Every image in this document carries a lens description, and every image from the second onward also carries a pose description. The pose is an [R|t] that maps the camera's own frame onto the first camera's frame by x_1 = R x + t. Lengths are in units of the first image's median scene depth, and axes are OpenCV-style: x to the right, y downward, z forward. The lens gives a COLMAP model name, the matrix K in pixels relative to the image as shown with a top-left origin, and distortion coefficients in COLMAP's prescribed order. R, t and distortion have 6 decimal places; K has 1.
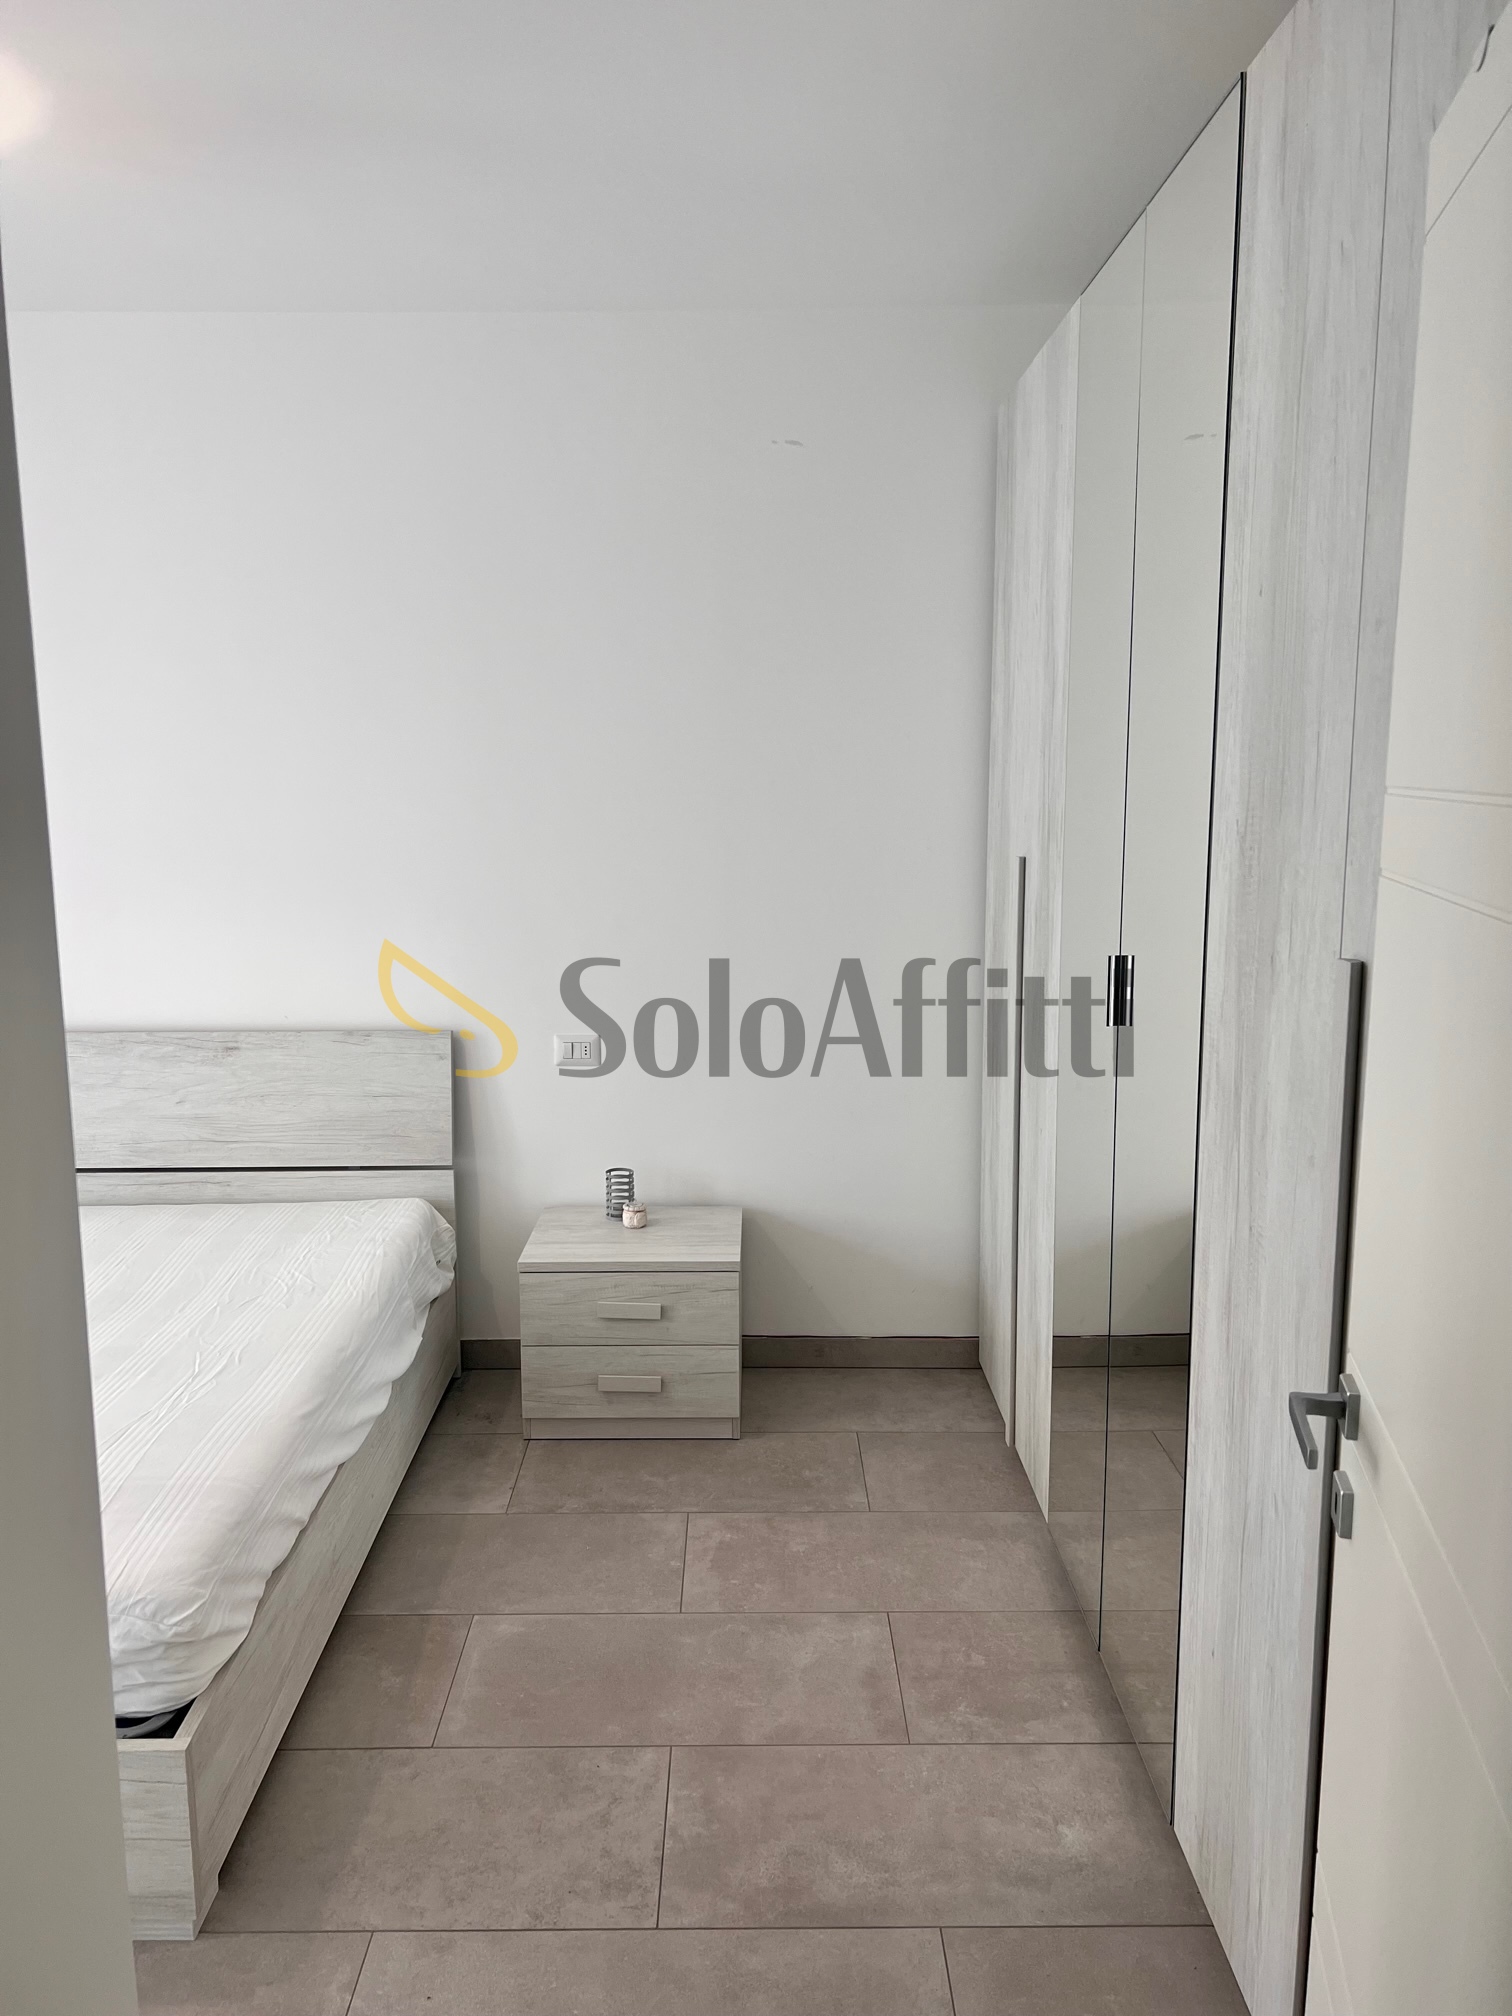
lens RADIAL K [[1520.0, 0, 742.4], [0, 1520.0, 1009.1], [0, 0, 1]] dist [0.068371, -0.086731]
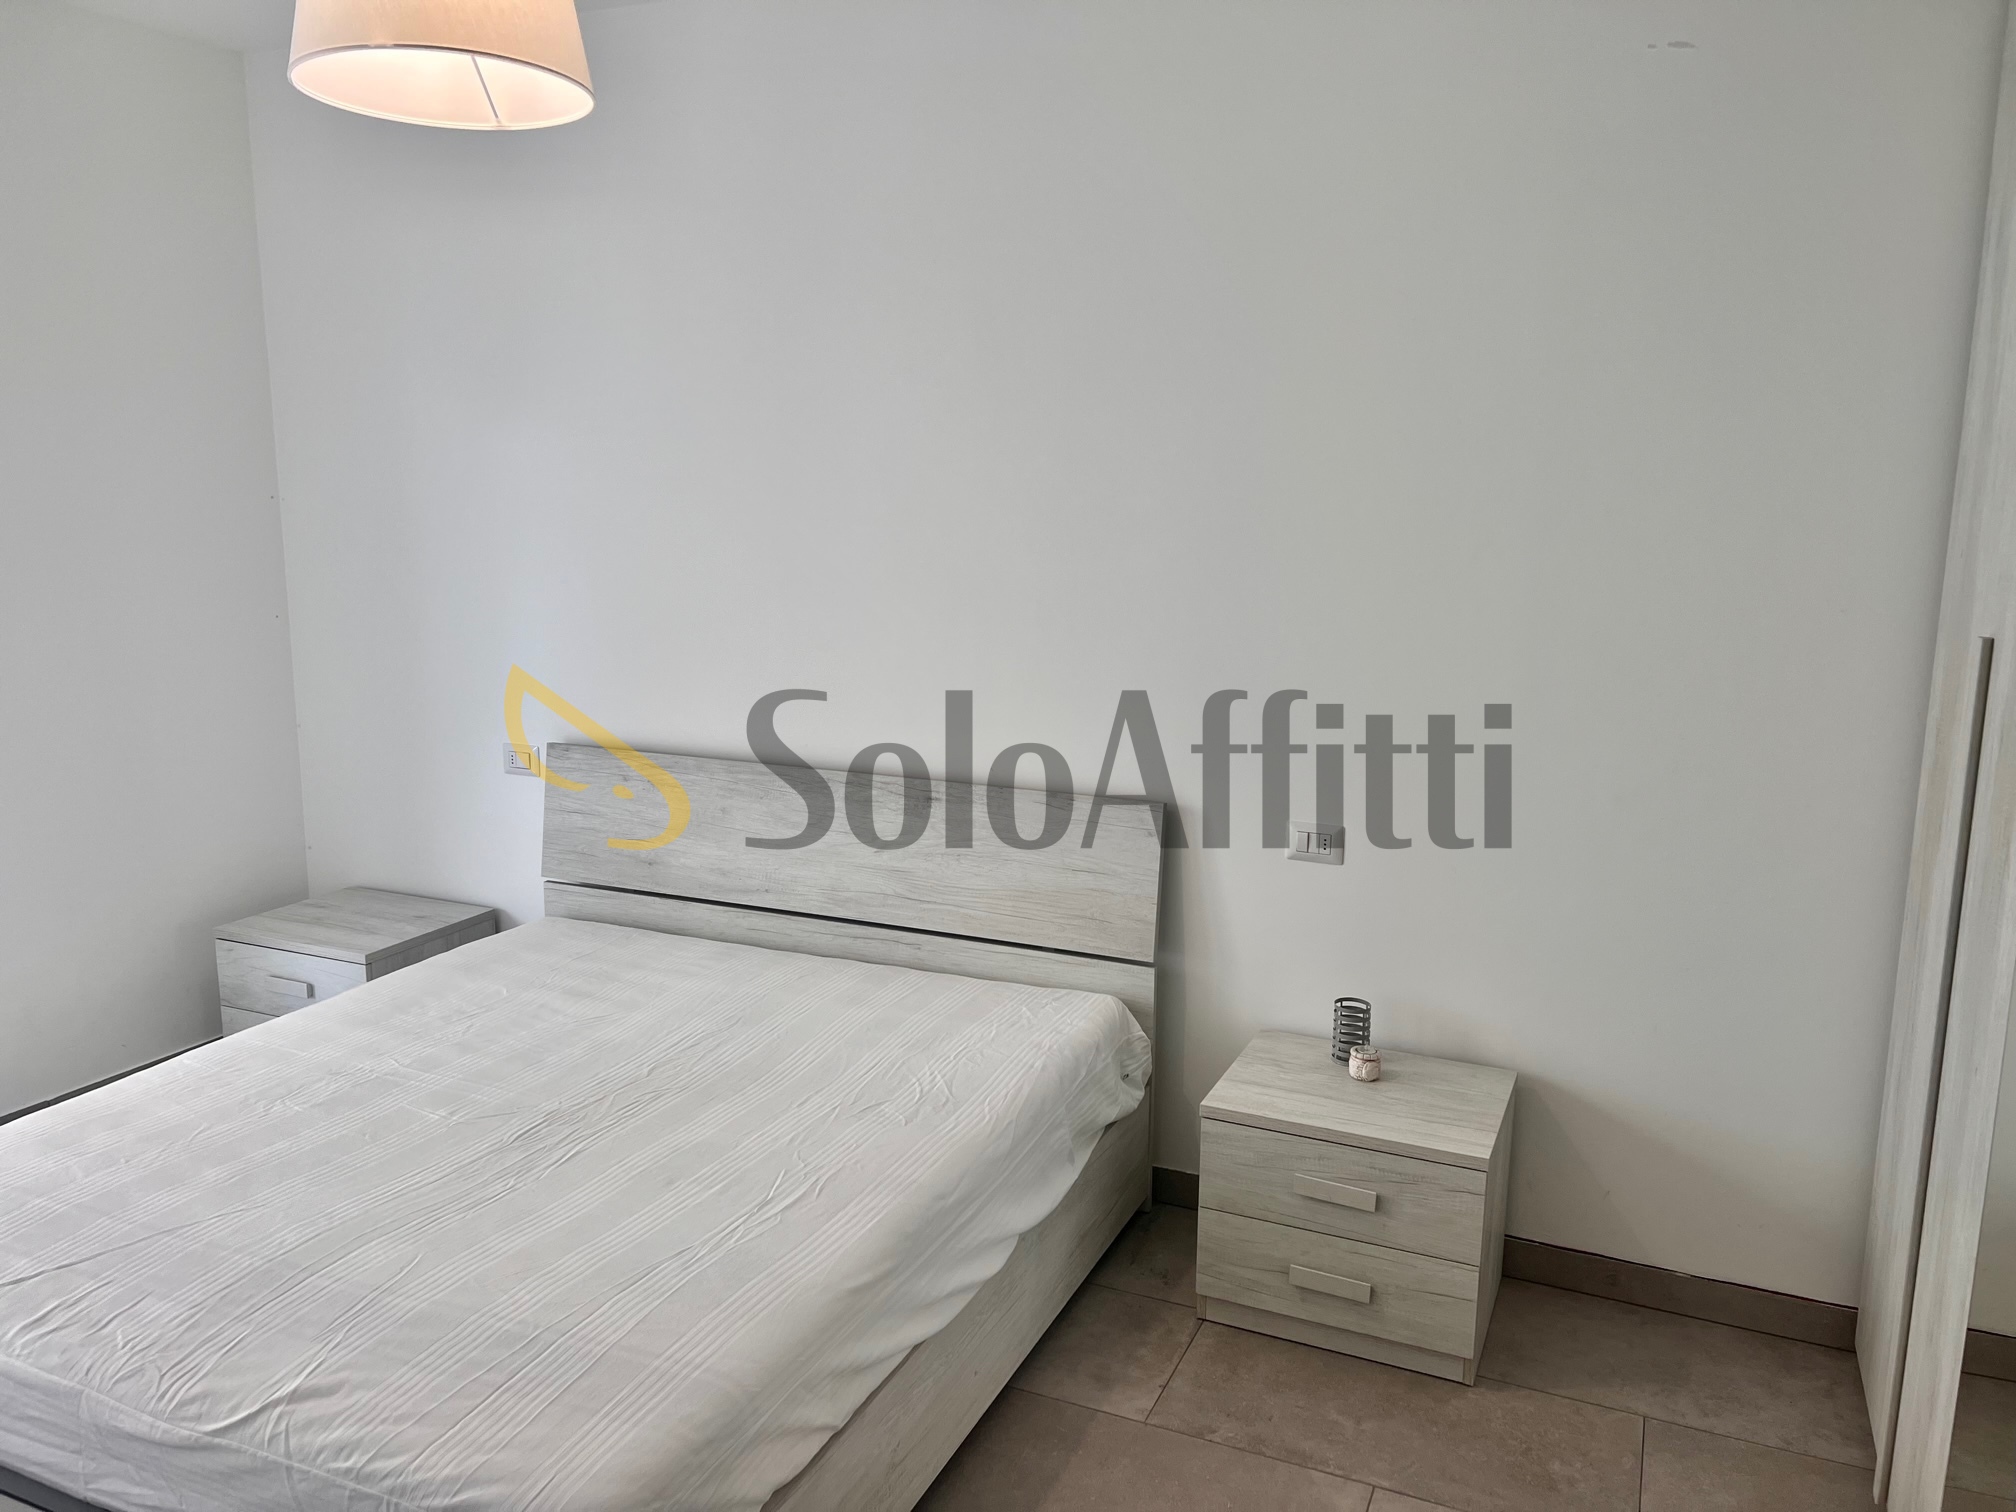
lens RADIAL K [[1520.0, 0, 997.7], [0, 1520.0, 753.5], [0, 0, 1]] dist [0.068371, -0.086731]
pose [[0.913131, 0.086634, -0.398354, 0.065332], [-0.079133, 0.996240, 0.035269, -0.041738], [0.399912, -0.000682, 0.916553, 0.233408]]
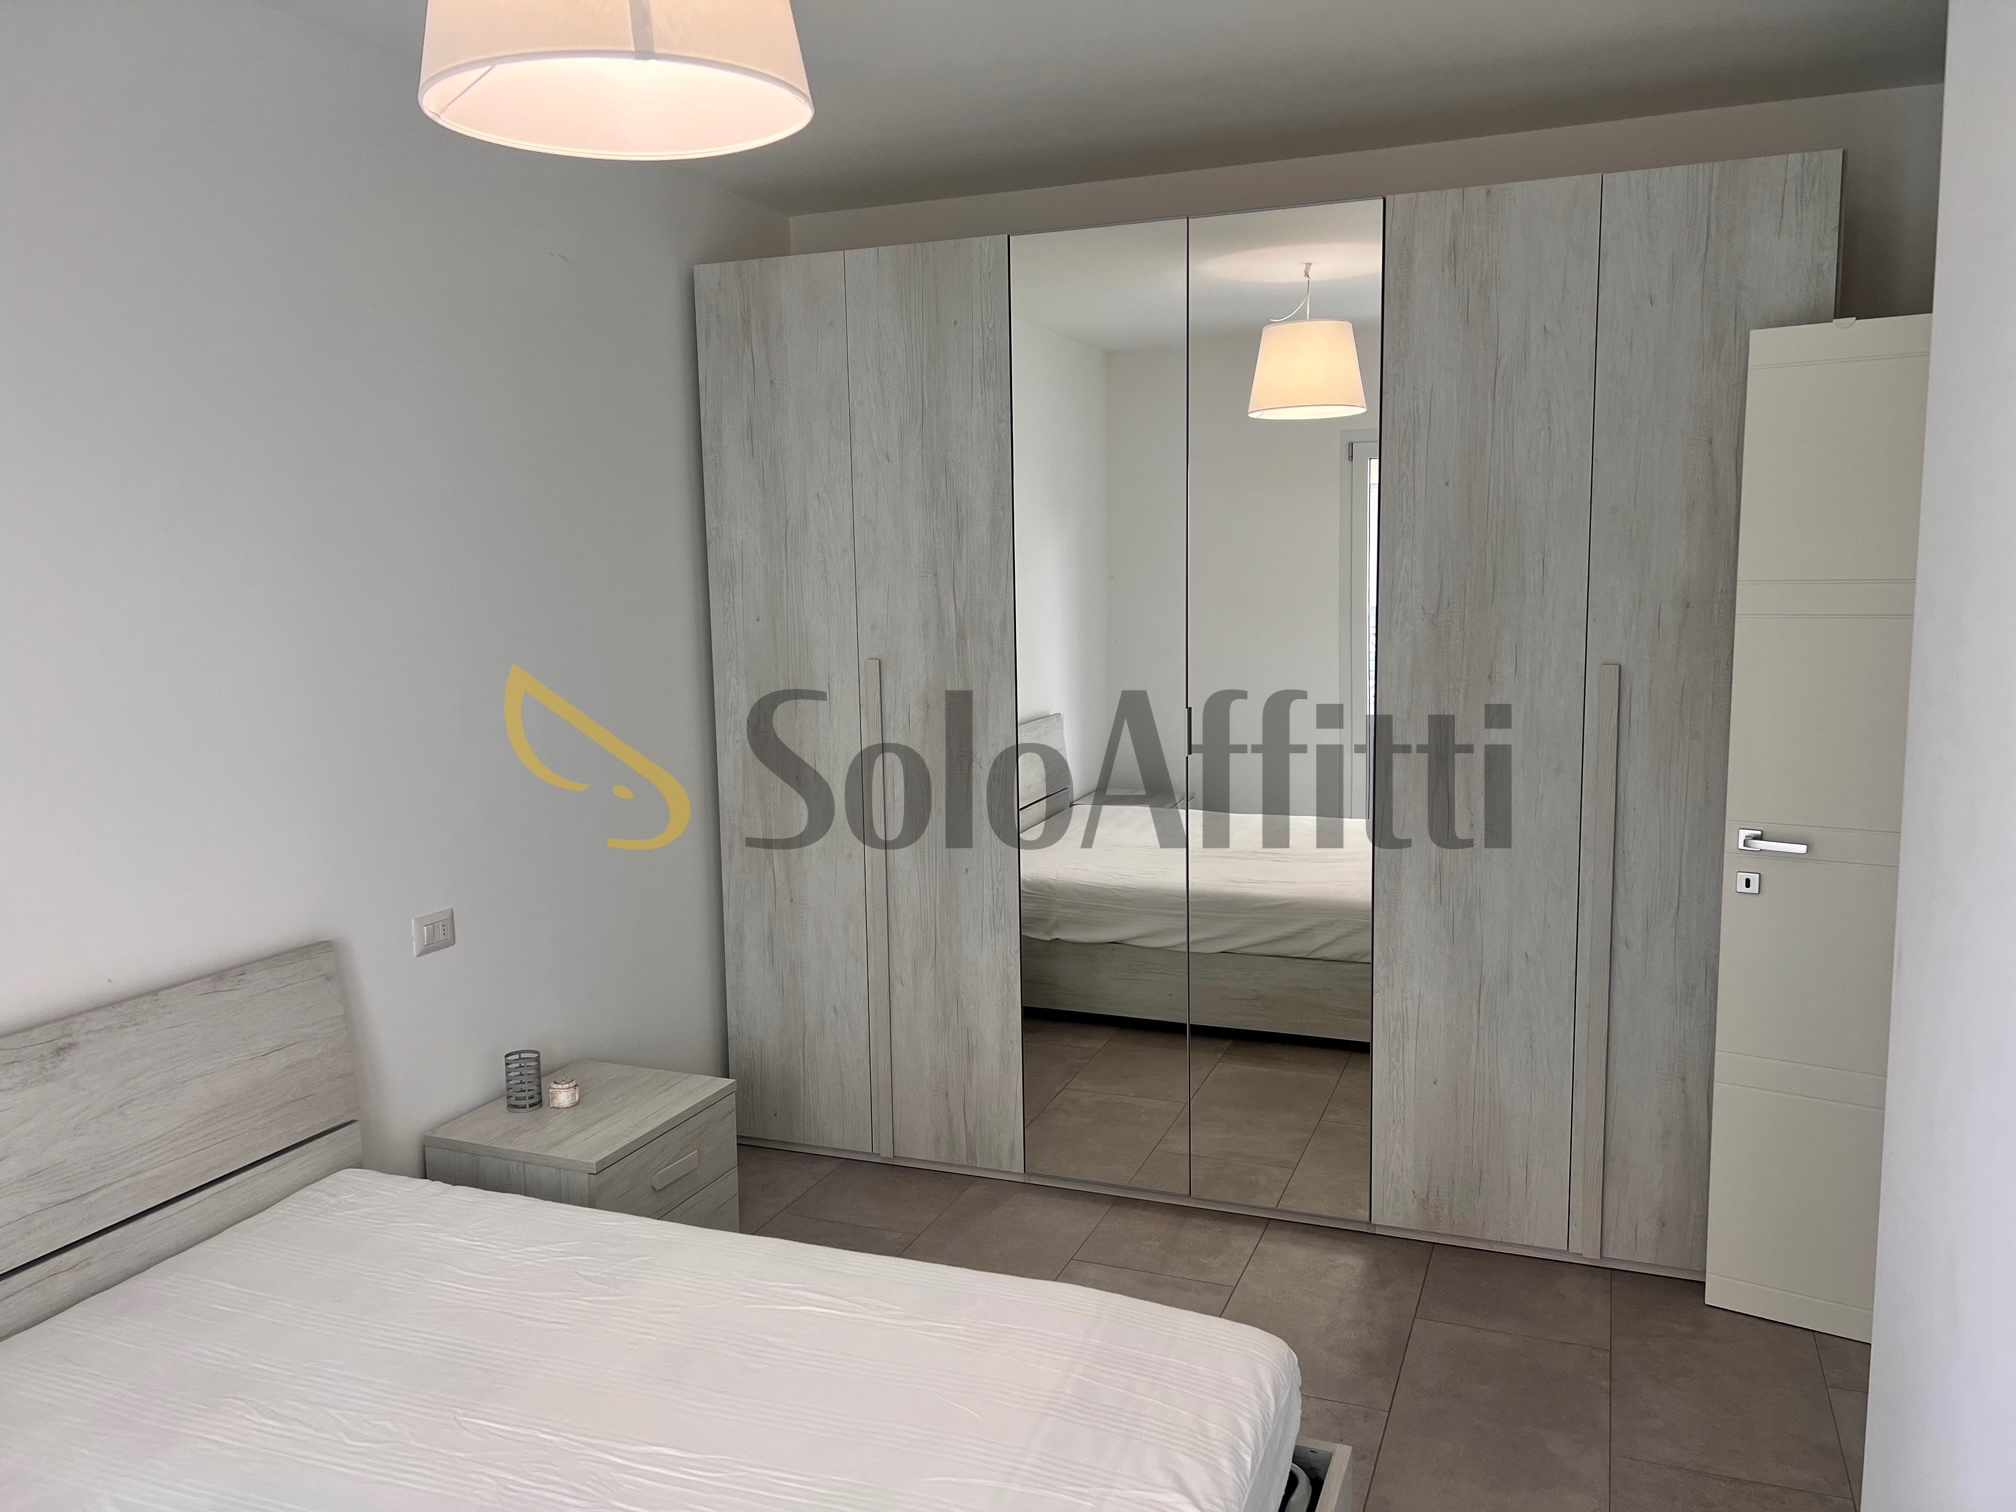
lens RADIAL K [[1520.0, 0, 1007.7], [0, 1520.0, 772.0], [0, 0, 1]] dist [0.068371, -0.086731]
pose [[0.369284, -0.123964, 0.921011, -0.896706], [0.165069, 0.984053, 0.066264, -0.074892], [-0.914539, 0.127560, 0.383858, 0.461808]]
